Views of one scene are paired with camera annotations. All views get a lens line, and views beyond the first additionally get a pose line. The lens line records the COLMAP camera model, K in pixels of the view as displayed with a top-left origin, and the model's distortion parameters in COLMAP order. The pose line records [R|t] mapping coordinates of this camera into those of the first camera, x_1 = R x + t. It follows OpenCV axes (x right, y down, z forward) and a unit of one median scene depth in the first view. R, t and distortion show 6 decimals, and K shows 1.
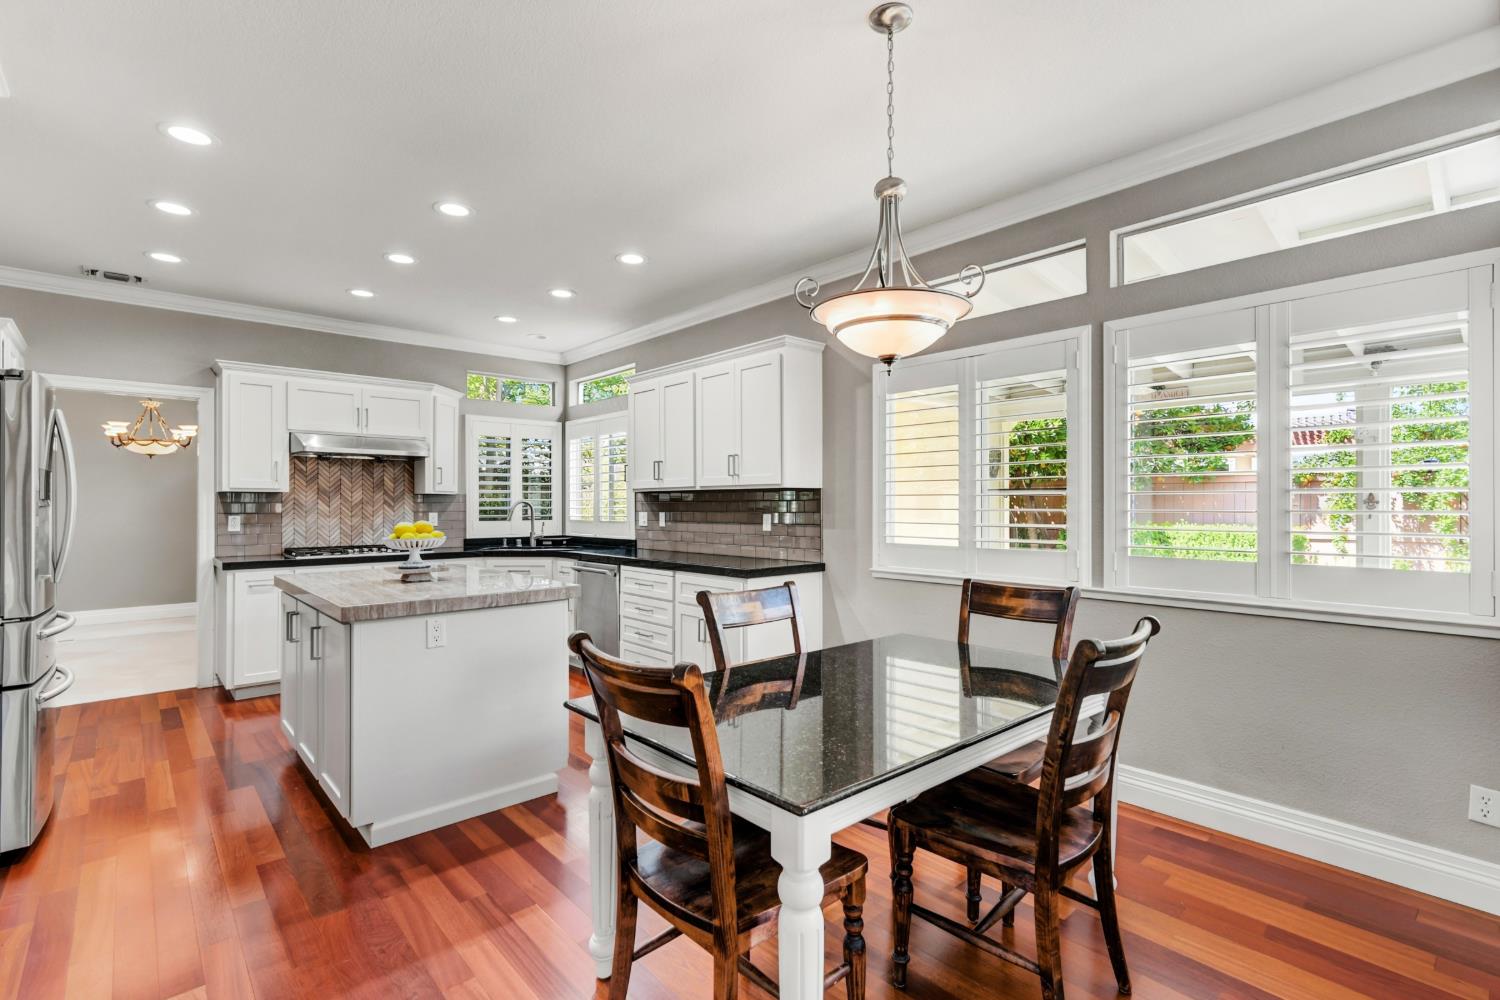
lens RADIAL K [[689.2, 0, 759.3], [0, 689.2, 501.1], [0, 0, 1]] dist [-0.001870, 0.006760]
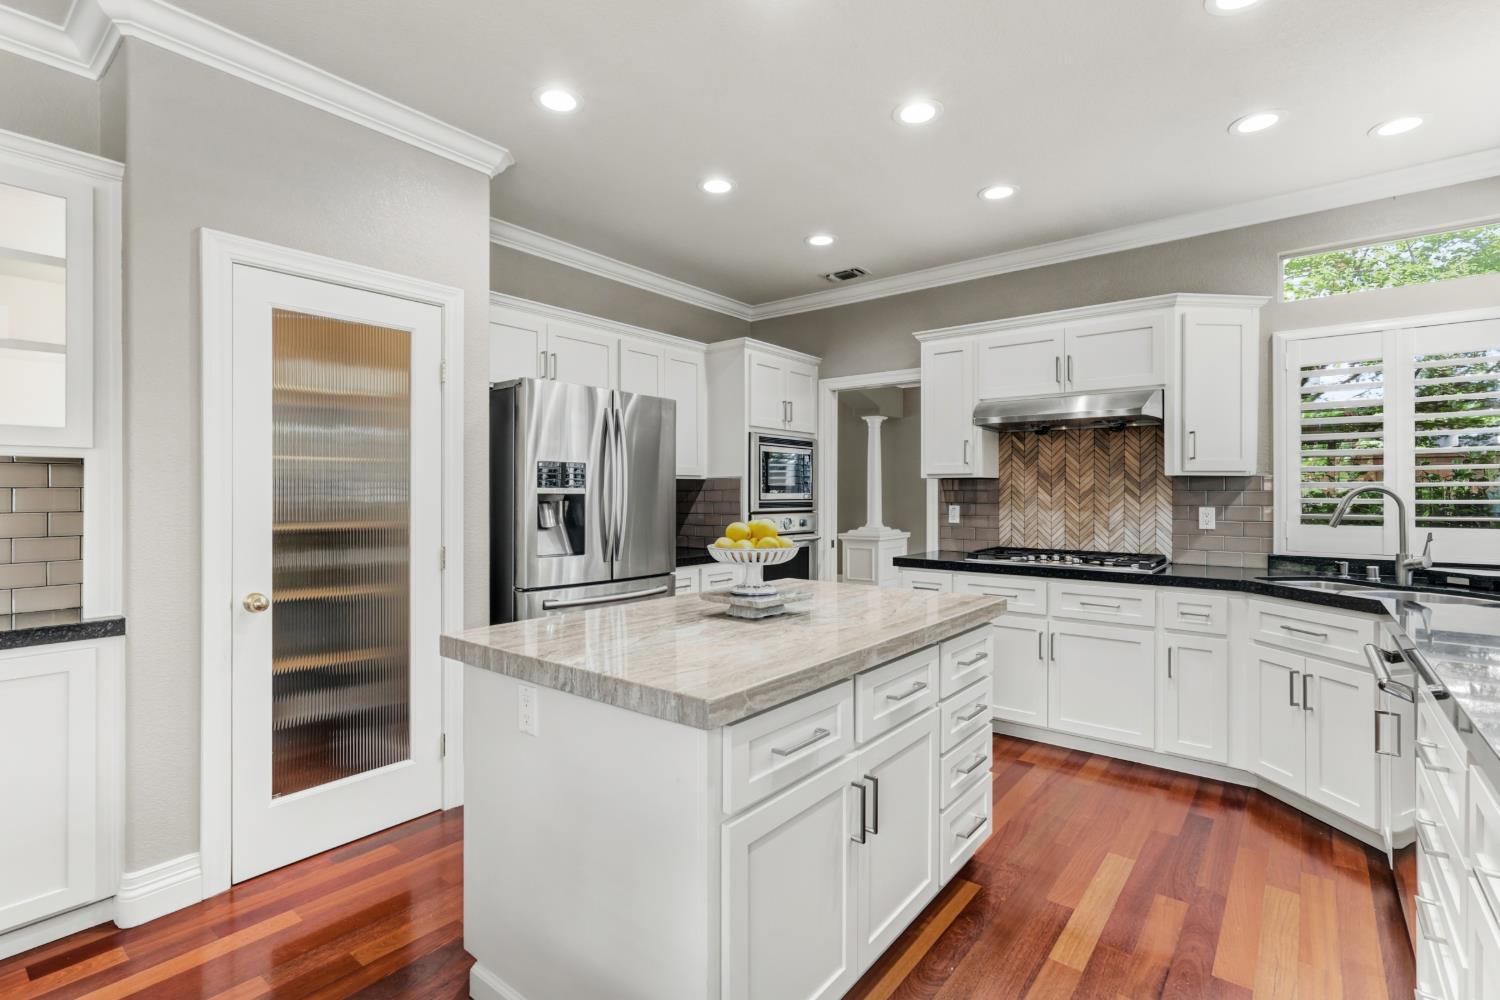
lens RADIAL K [[699.5, 0, 750.8], [0, 699.5, 490.9], [0, 0, 1]] dist [-0.000279, 0.000080]
pose [[0.152665, -0.001202, -0.988277, 0.080735], [0.001867, 0.999998, -0.000928, 0.002776], [0.988276, -0.001703, 0.152667, 0.574356]]
